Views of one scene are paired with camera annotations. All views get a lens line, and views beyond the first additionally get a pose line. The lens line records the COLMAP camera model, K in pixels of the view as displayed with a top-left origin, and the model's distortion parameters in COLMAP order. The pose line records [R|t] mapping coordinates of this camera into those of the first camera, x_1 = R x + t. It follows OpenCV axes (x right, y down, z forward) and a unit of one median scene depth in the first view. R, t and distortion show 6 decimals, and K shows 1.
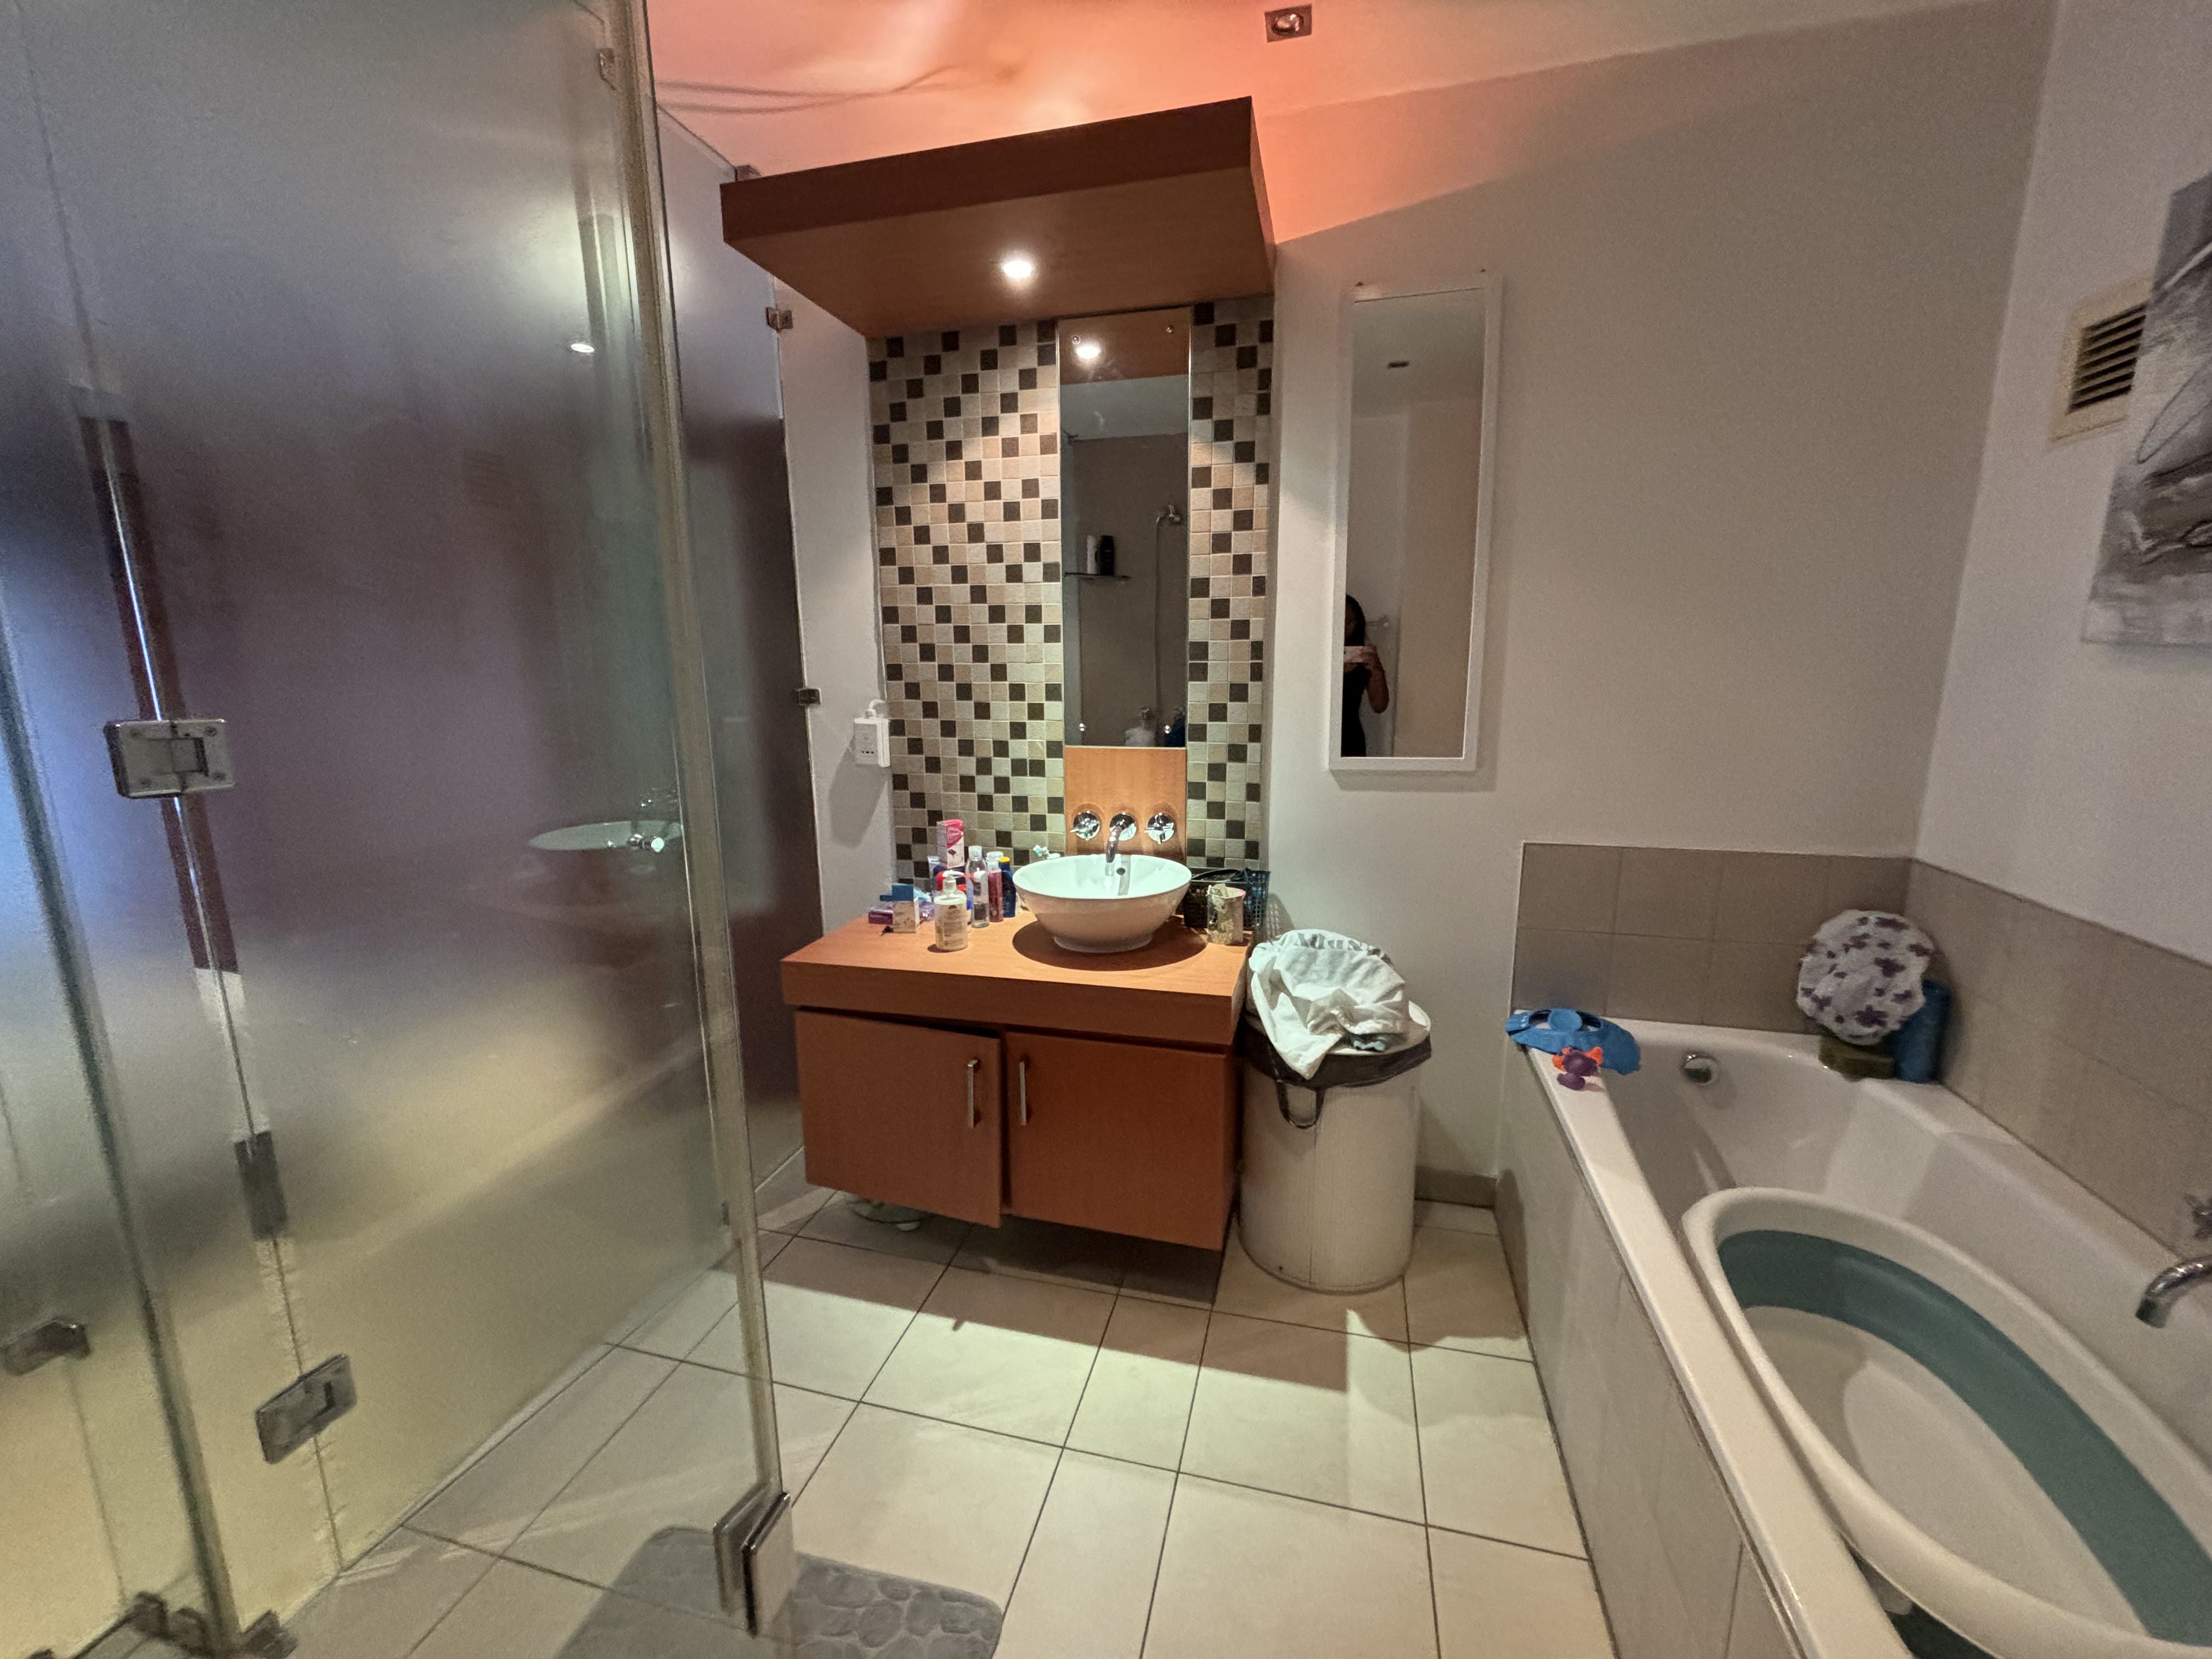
lens RADIAL K [[889.2, 0, 1102.7], [0, 889.2, 826.7], [0, 0, 1]] dist [0.001701, -0.000100]
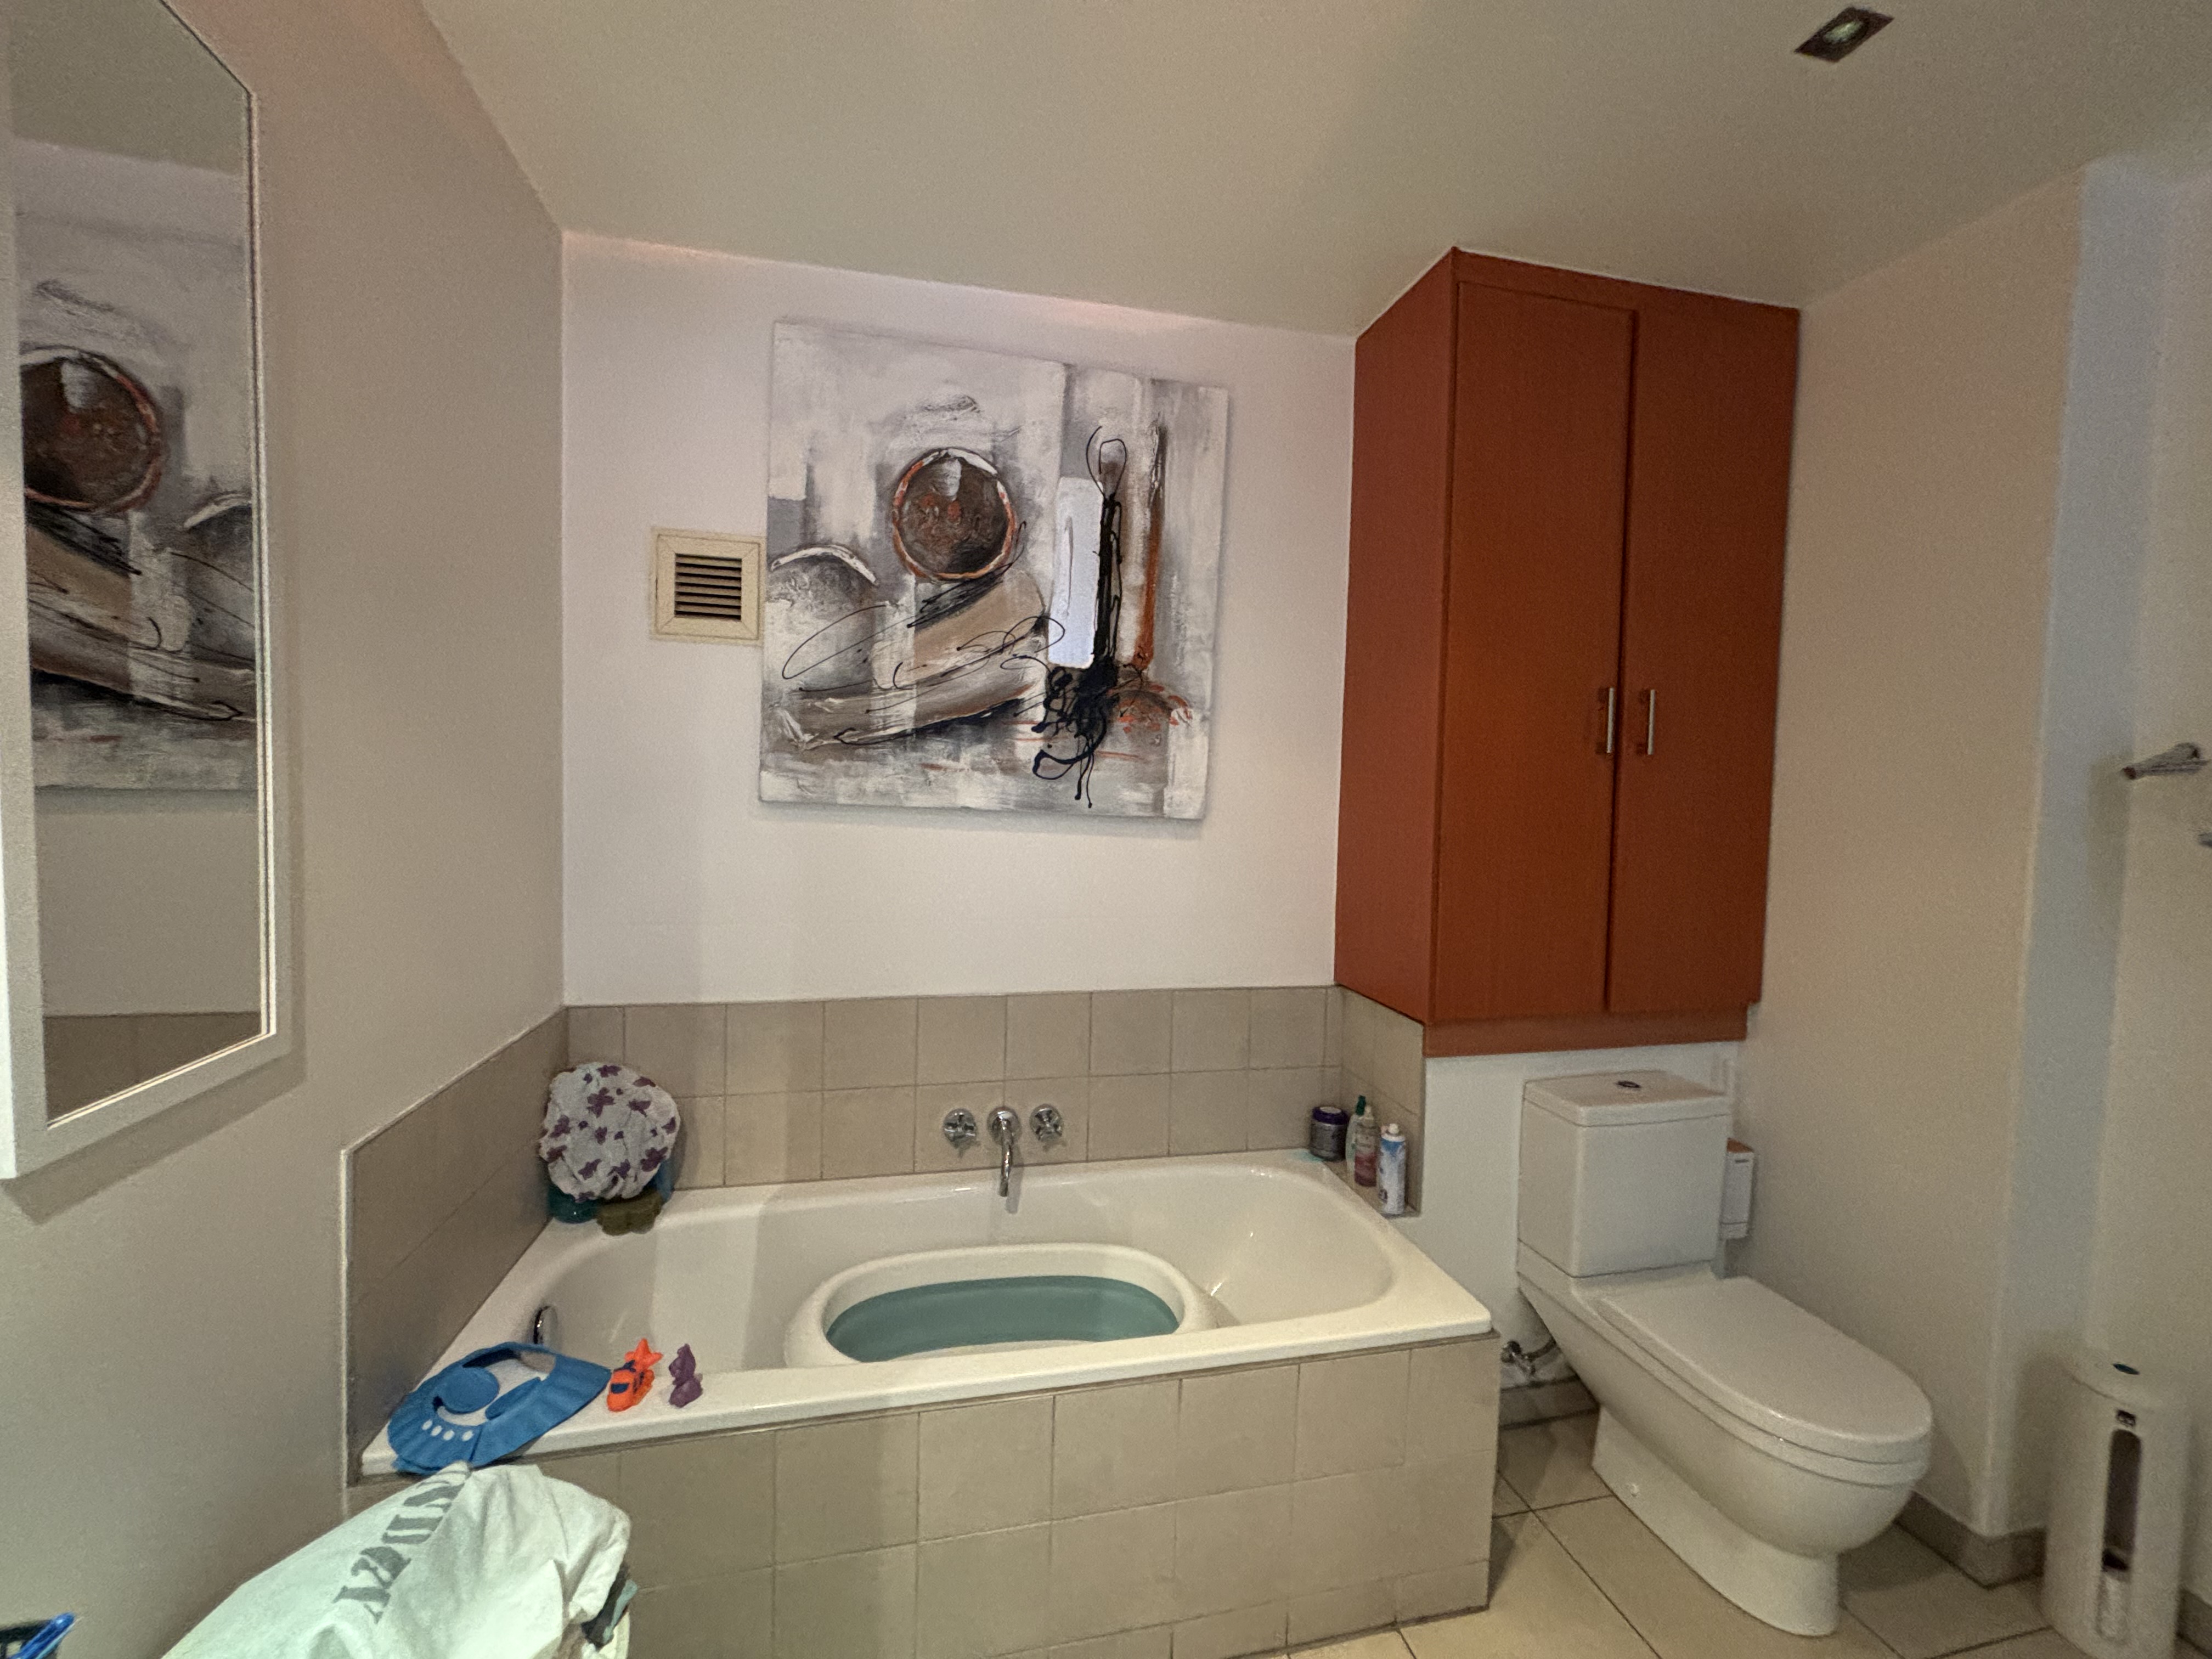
lens RADIAL K [[889.2, 0, 1102.7], [0, 889.2, 826.7], [0, 0, 1]] dist [0.001701, -0.000100]
pose [[-0.464960, -0.048999, 0.883975, -0.328504], [0.147126, 0.980307, 0.131725, -0.275989], [-0.873021, 0.191302, -0.448595, 1.186952]]
